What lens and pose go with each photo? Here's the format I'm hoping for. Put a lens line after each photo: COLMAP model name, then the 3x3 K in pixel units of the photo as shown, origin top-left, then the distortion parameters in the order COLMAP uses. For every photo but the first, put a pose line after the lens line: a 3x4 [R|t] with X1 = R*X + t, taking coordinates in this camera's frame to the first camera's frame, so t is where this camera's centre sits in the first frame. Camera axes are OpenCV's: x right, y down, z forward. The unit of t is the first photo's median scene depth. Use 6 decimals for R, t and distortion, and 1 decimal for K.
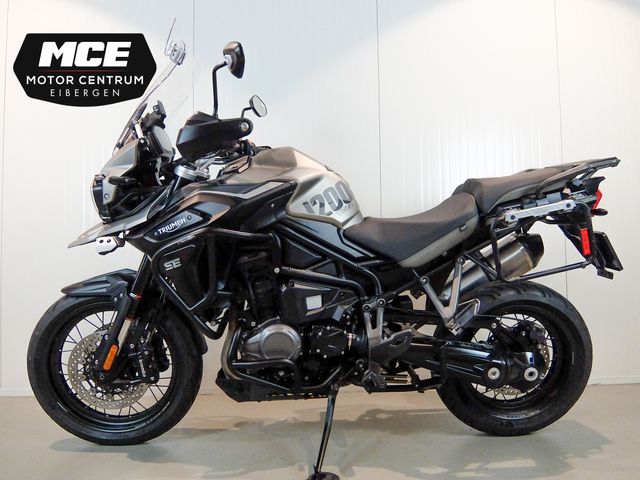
lens RADIAL K [[478.8, 0, 319.8], [0, 478.8, 259.2], [0, 0, 1]] dist [-0.011925, -0.002766]
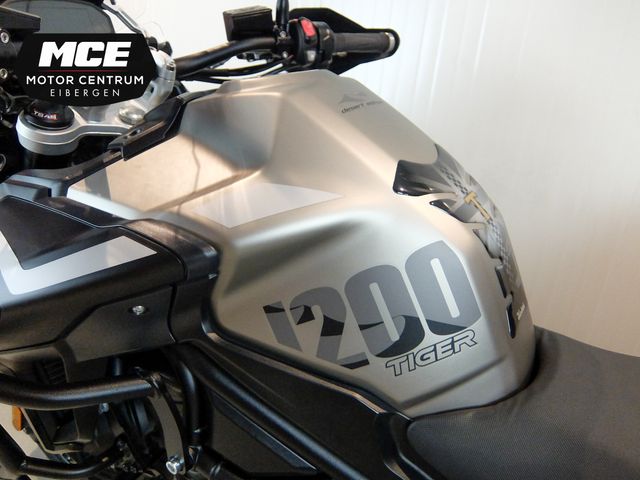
lens RADIAL K [[484.3, 0, 320.0], [0, 484.3, 240.0], [0, 0, 1]] dist [-0.030325, -0.002908]
pose [[0.818199, 0.265111, -0.510164, 0.121084], [-0.112641, 0.944061, 0.309937, -0.236529], [0.563794, -0.196125, 0.802292, 0.767336]]
